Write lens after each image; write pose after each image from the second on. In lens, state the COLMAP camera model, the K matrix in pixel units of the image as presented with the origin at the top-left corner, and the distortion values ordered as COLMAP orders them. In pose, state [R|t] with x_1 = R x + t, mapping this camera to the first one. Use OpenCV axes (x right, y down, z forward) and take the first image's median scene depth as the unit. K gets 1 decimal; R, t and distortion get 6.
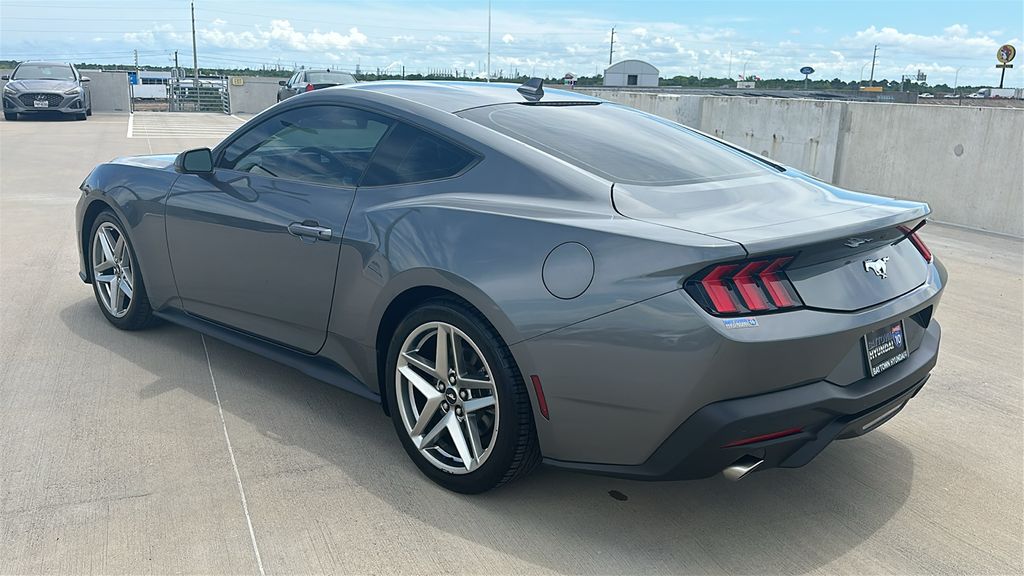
lens RADIAL K [[876.3, 0, 509.0], [0, 876.3, 297.5], [0, 0, 1]] dist [0.057236, -0.104021]
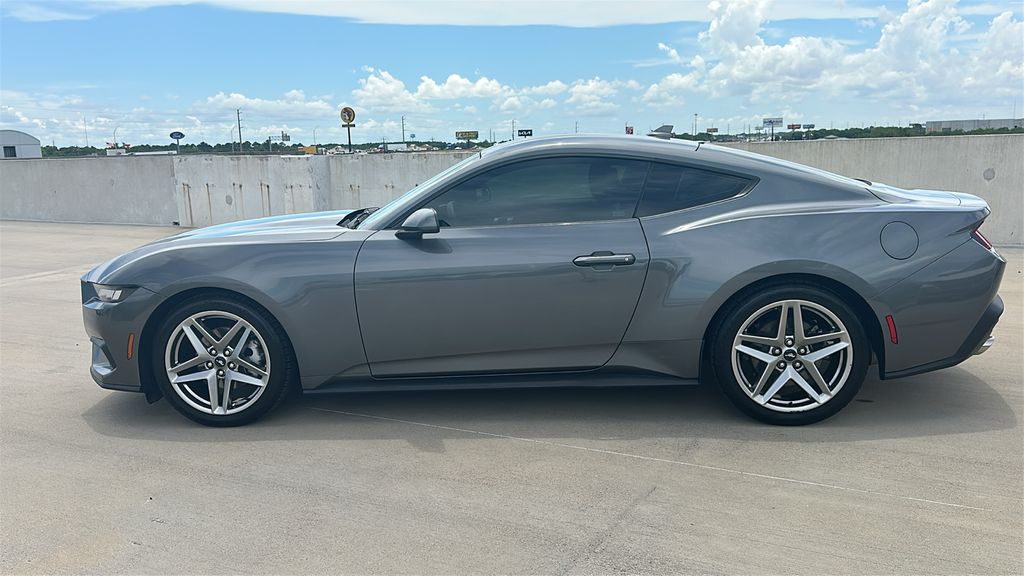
lens RADIAL K [[876.3, 0, 497.2], [0, 876.3, 301.4], [0, 0, 1]] dist [0.057236, -0.104021]
pose [[0.783929, -0.153740, 0.601514, -1.193286], [0.192812, 0.981236, -0.000492, -0.053804], [-0.590151, 0.116365, 0.798862, 0.170980]]
